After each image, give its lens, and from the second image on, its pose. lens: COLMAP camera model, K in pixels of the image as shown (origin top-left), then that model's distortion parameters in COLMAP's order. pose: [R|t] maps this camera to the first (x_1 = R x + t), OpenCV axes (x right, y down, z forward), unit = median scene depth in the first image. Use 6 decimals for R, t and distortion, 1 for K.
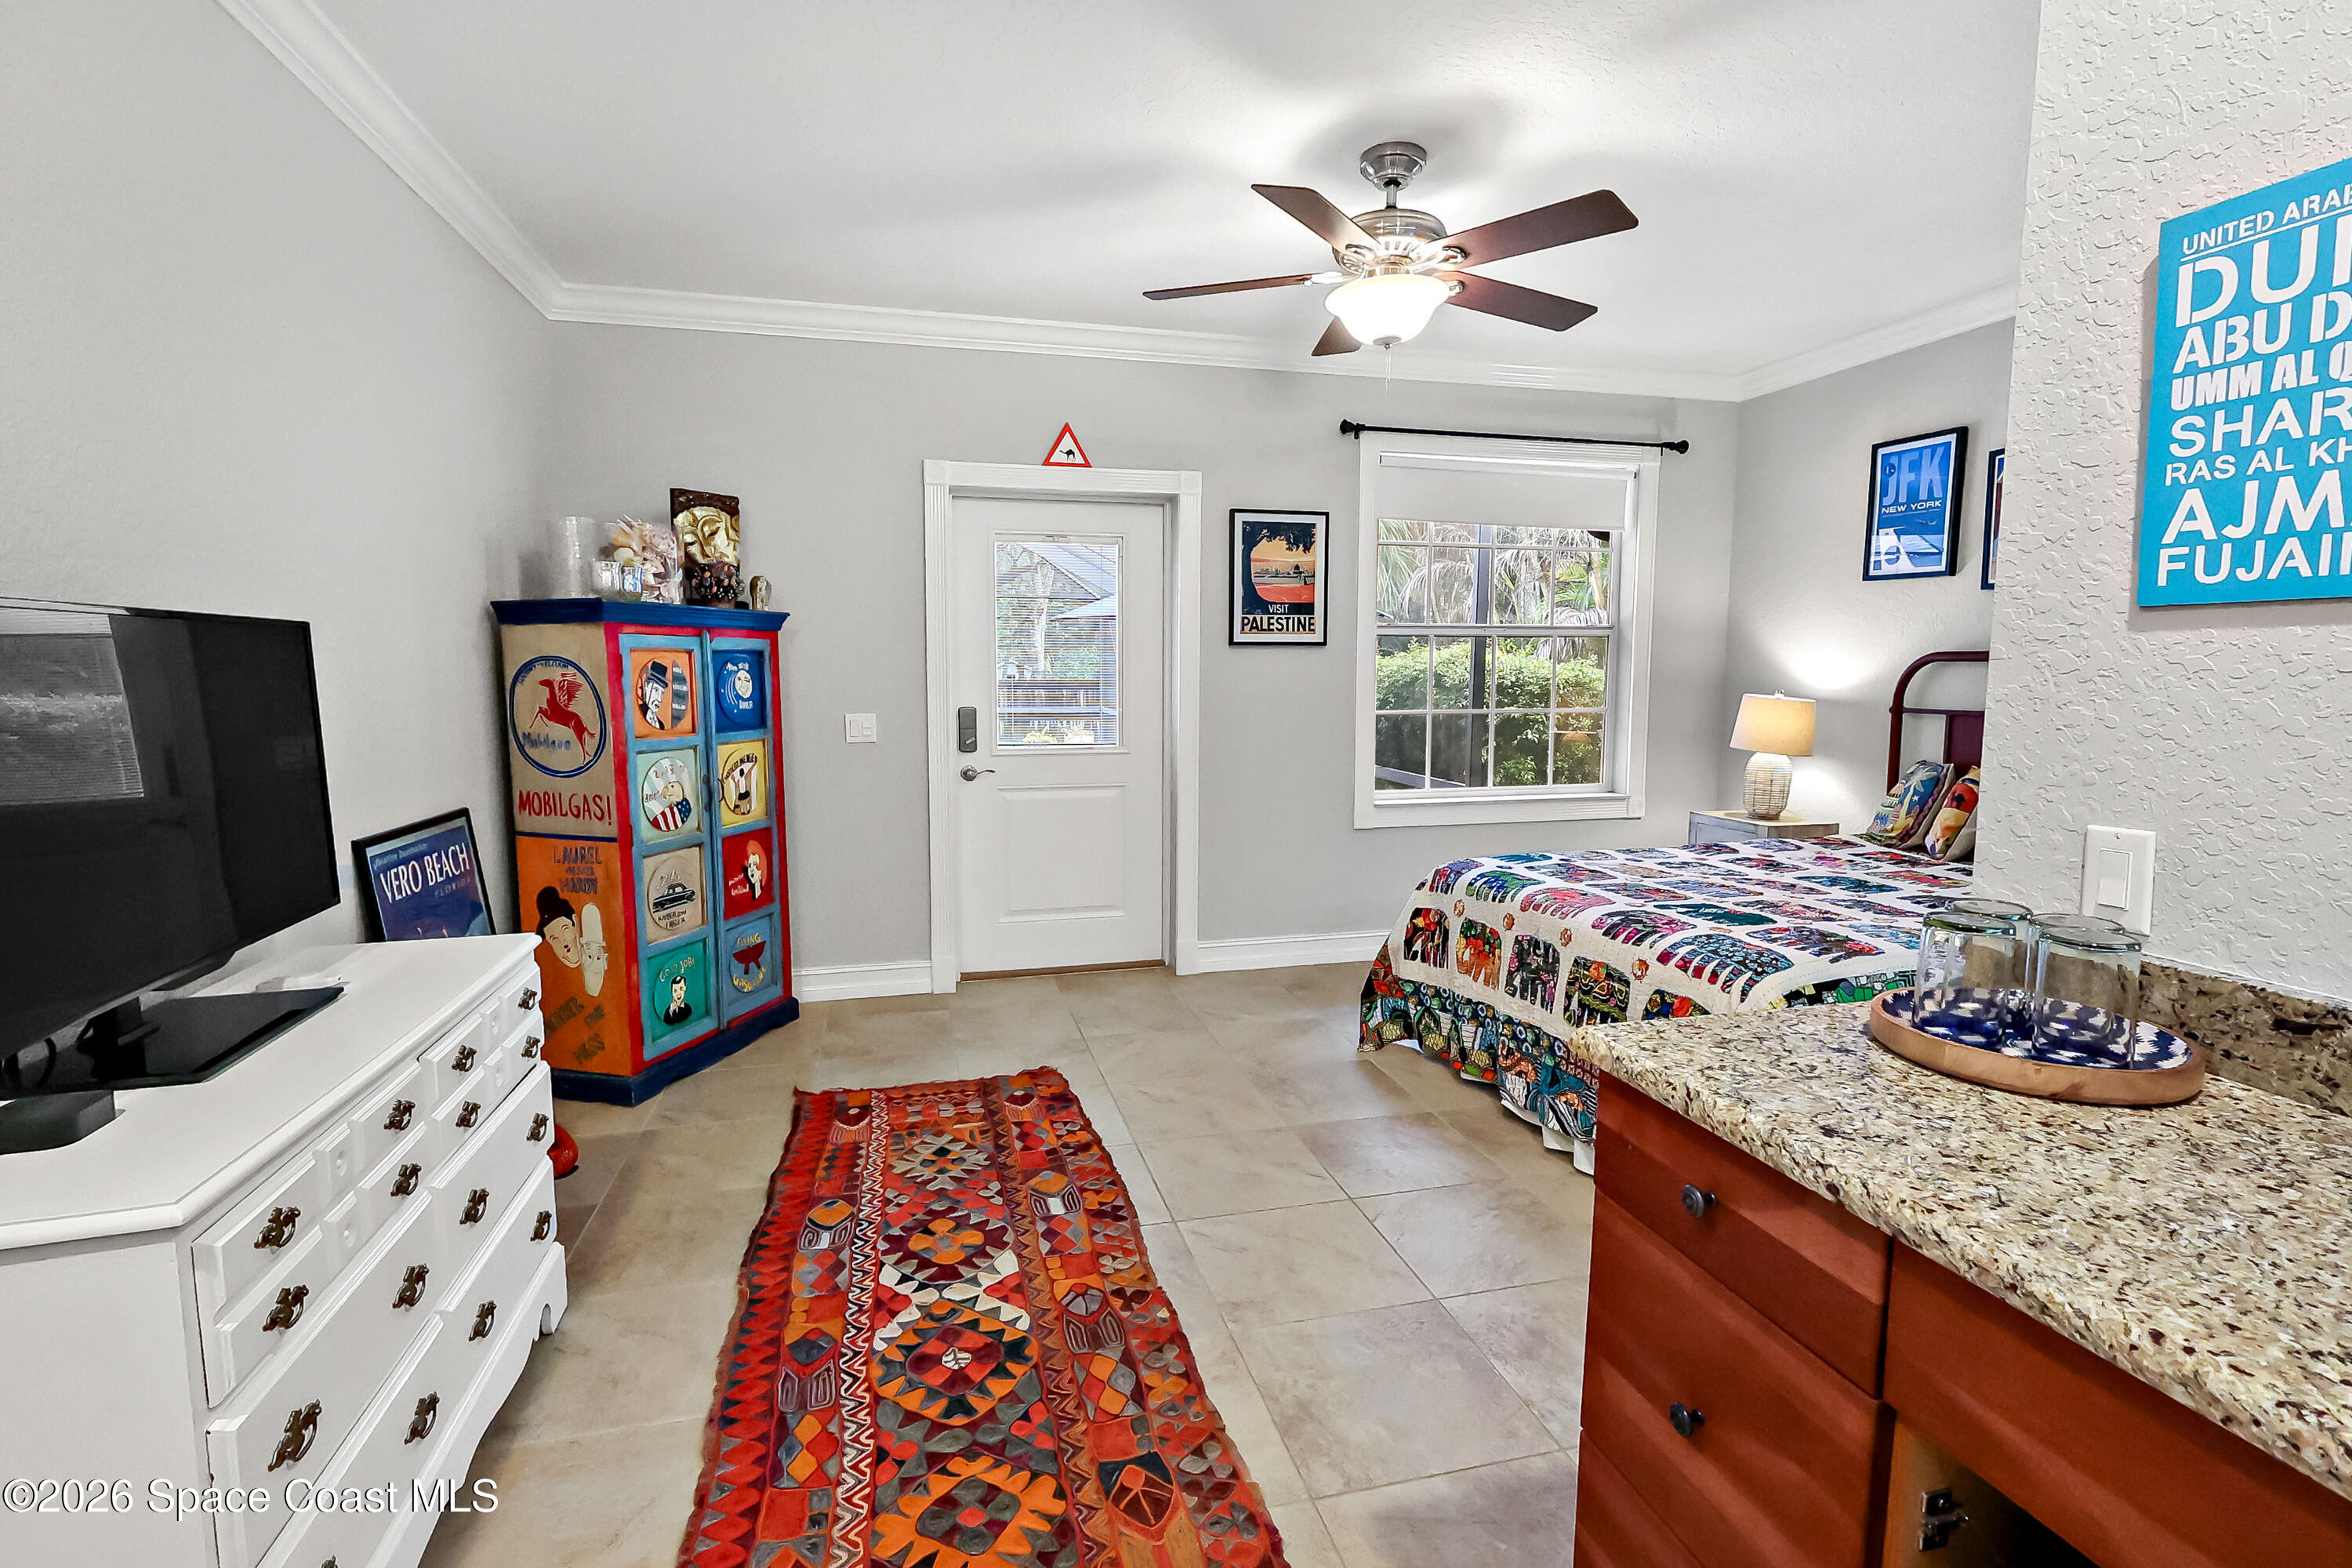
lens RADIAL K [[1090.5, 0, 1180.1], [0, 1090.5, 779.7], [0, 0, 1]] dist [-0.000809, 0.001357]
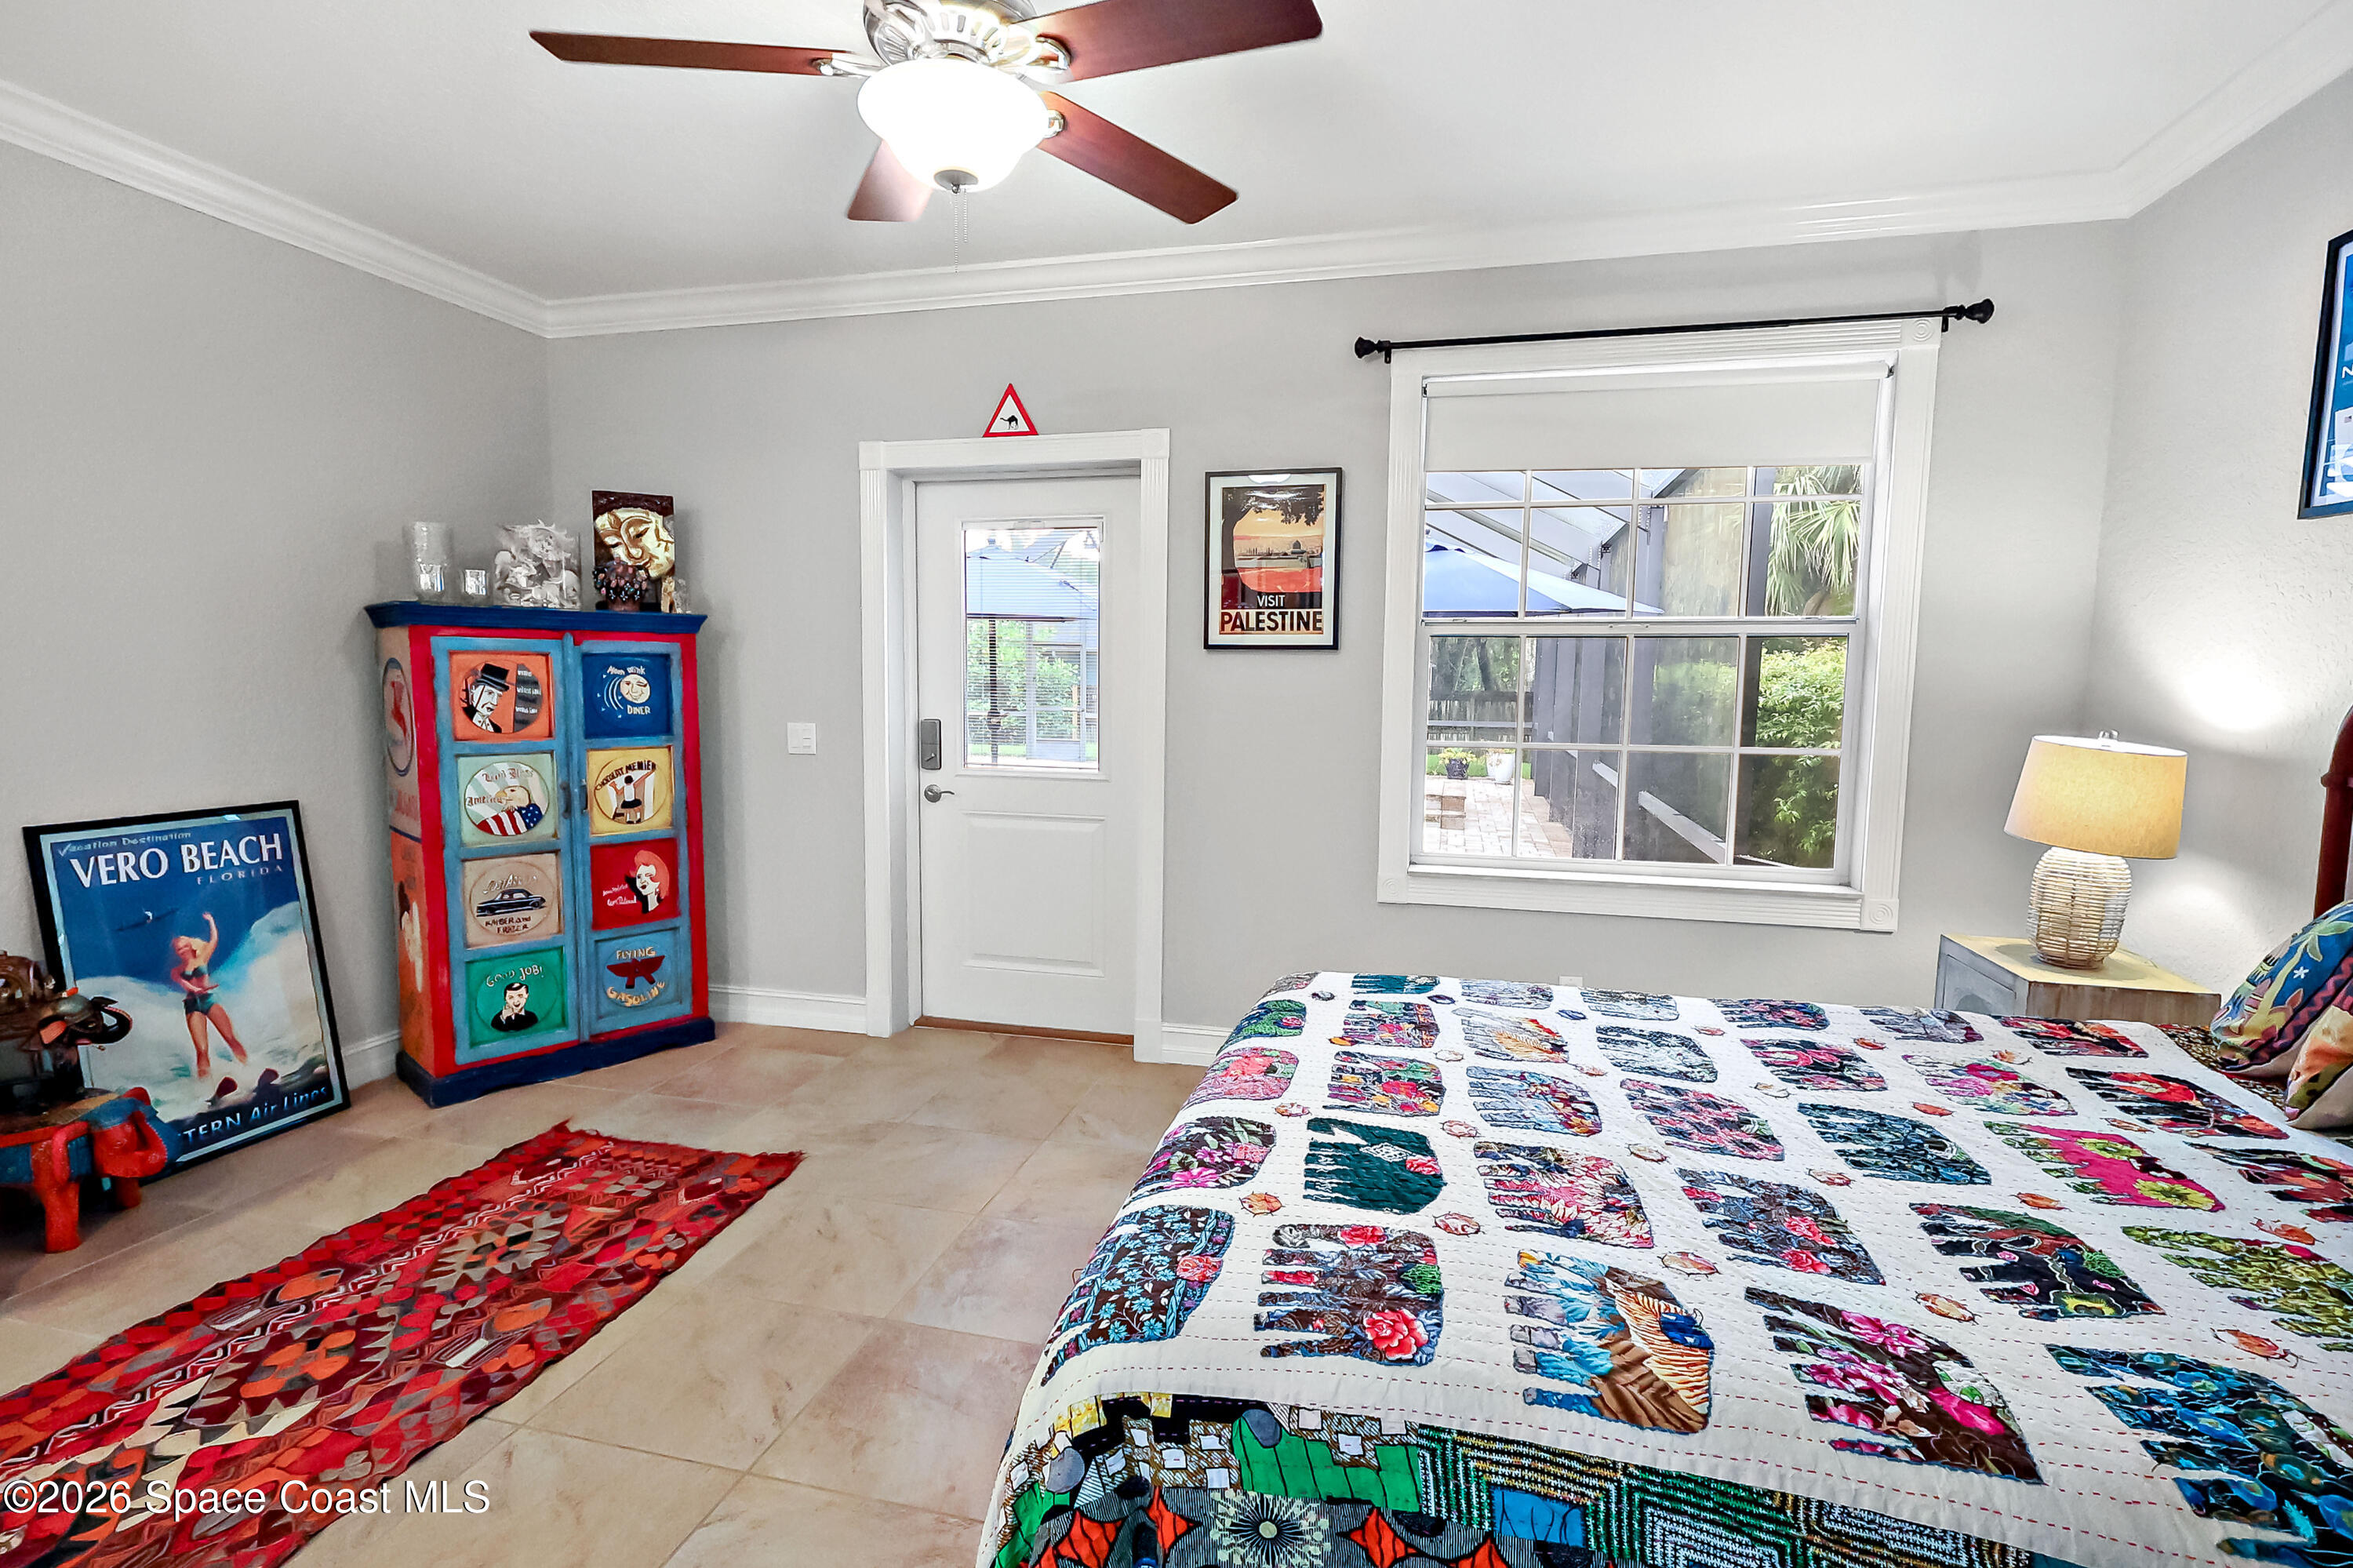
lens RADIAL K [[1091.0, 0, 1179.4], [0, 1091.0, 781.8], [0, 0, 1]] dist [-0.000809, 0.001357]
pose [[0.882608, 0.055804, -0.466785, 0.469380], [-0.059365, 0.998211, 0.007086, -0.039871], [0.466345, 0.021457, 0.884342, 0.363646]]
